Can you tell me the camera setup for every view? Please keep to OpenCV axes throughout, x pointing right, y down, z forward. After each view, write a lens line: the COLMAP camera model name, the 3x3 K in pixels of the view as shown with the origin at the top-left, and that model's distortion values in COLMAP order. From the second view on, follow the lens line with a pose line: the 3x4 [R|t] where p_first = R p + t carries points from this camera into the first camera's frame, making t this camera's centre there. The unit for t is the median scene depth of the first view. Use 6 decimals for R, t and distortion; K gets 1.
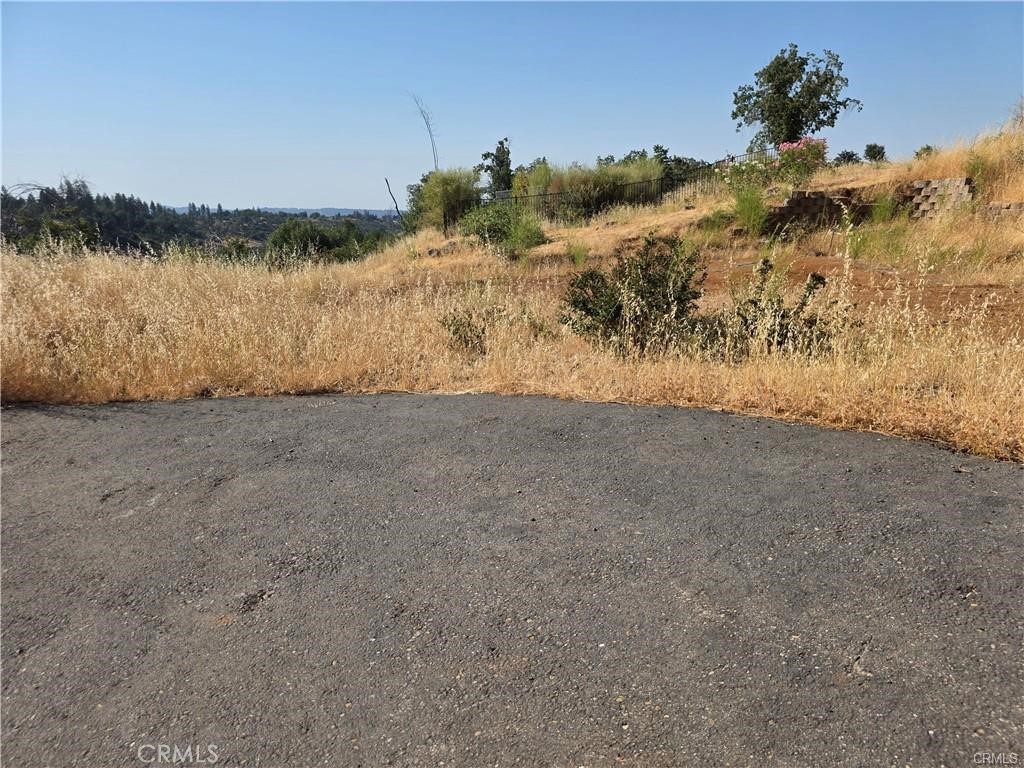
lens RADIAL K [[681.7, 0, 522.1], [0, 681.7, 396.6], [0, 0, 1]] dist [0.058437, -0.053694]
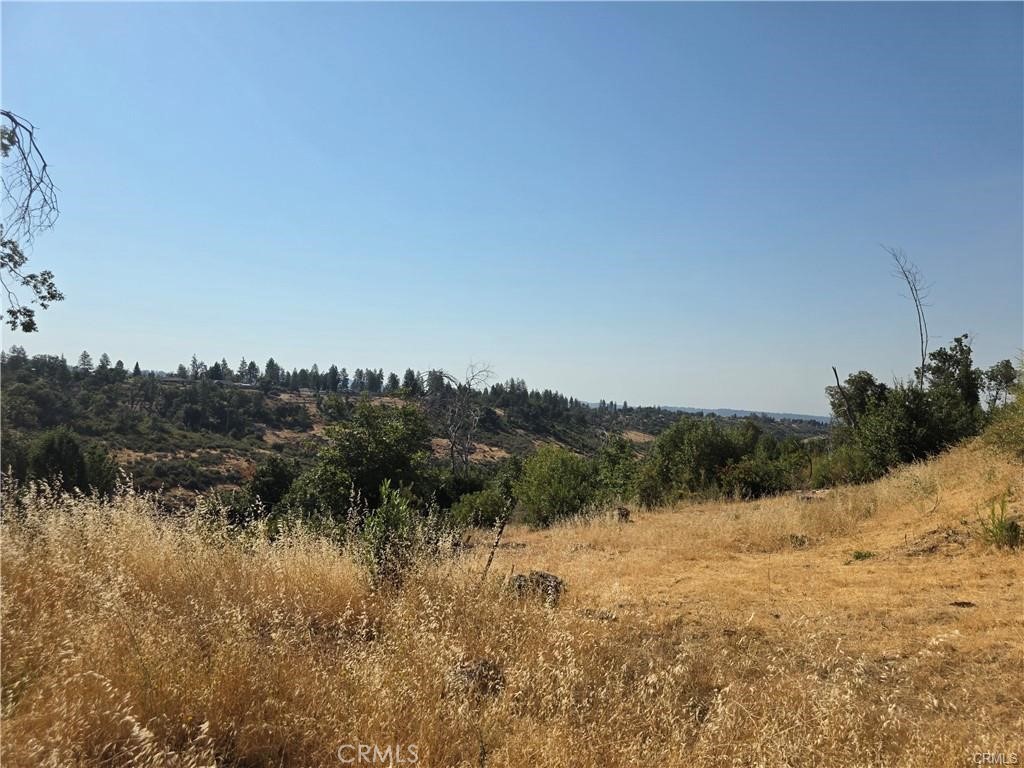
lens RADIAL K [[681.7, 0, 511.8], [0, 681.7, 386.8], [0, 0, 1]] dist [0.058437, -0.053694]
pose [[0.842899, 0.029048, -0.537287, -0.054995], [-0.186136, 0.952633, -0.240508, -0.042474], [0.504851, 0.302732, 0.808380, 0.163568]]
